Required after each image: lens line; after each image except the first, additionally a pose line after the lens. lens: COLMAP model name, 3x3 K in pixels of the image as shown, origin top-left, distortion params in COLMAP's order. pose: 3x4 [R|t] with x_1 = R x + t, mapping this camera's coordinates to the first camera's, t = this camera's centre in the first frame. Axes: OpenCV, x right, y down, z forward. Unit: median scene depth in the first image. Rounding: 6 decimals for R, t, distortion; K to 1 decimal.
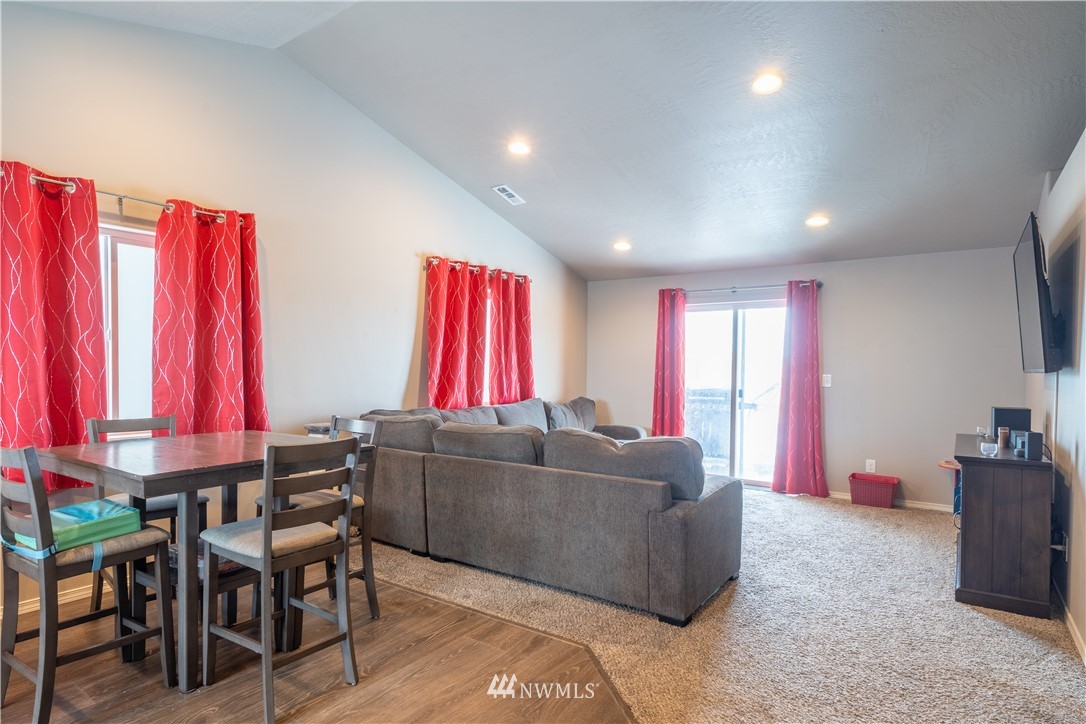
lens RADIAL K [[613.3, 0, 503.2], [0, 613.3, 378.5], [0, 0, 1]] dist [0.002018, 0.000523]
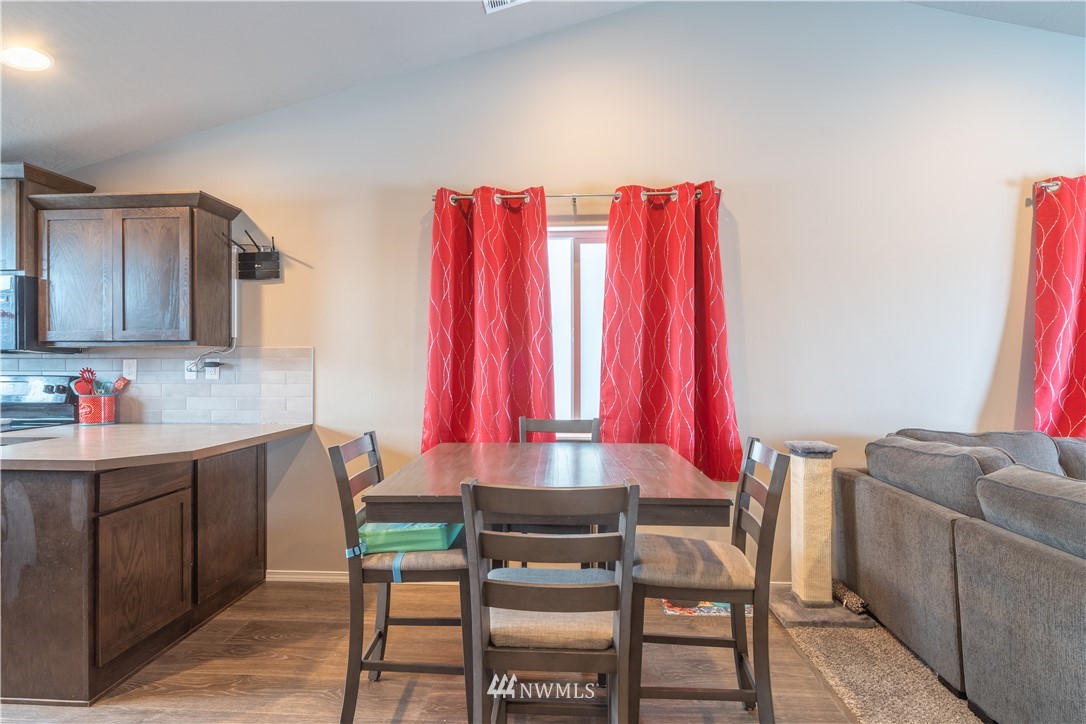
lens RADIAL K [[566.4, 0, 530.9], [0, 566.4, 361.3], [0, 0, 1]] dist [-0.001028, -0.000209]
pose [[0.543155, -0.009526, -0.839579, 0.102257], [-0.010108, 0.999789, -0.017883, -0.008040], [0.839572, 0.018199, 0.542944, 0.386228]]
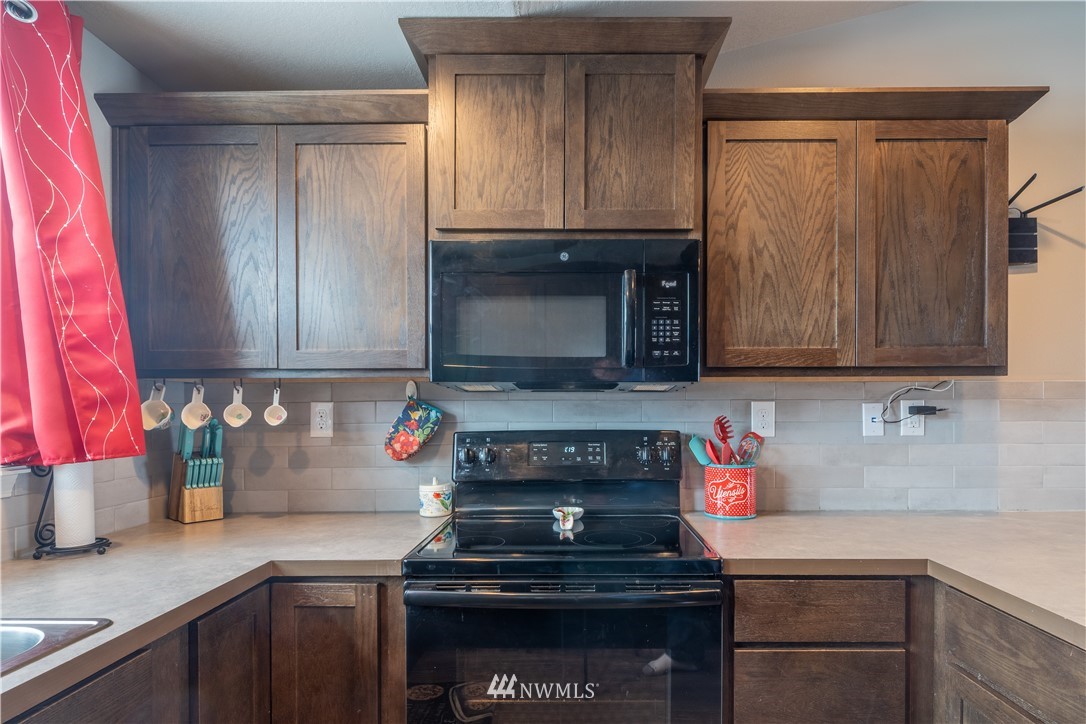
lens RADIAL K [[571.5, 0, 546.1], [0, 571.5, 409.5], [0, 0, 1]] dist [0.001265, 0.000283]
pose [[0.588001, -0.006916, -0.808831, -0.645629], [-0.007405, 0.999876, -0.013933, -0.005002], [0.808827, 0.014182, 0.587876, -0.101516]]
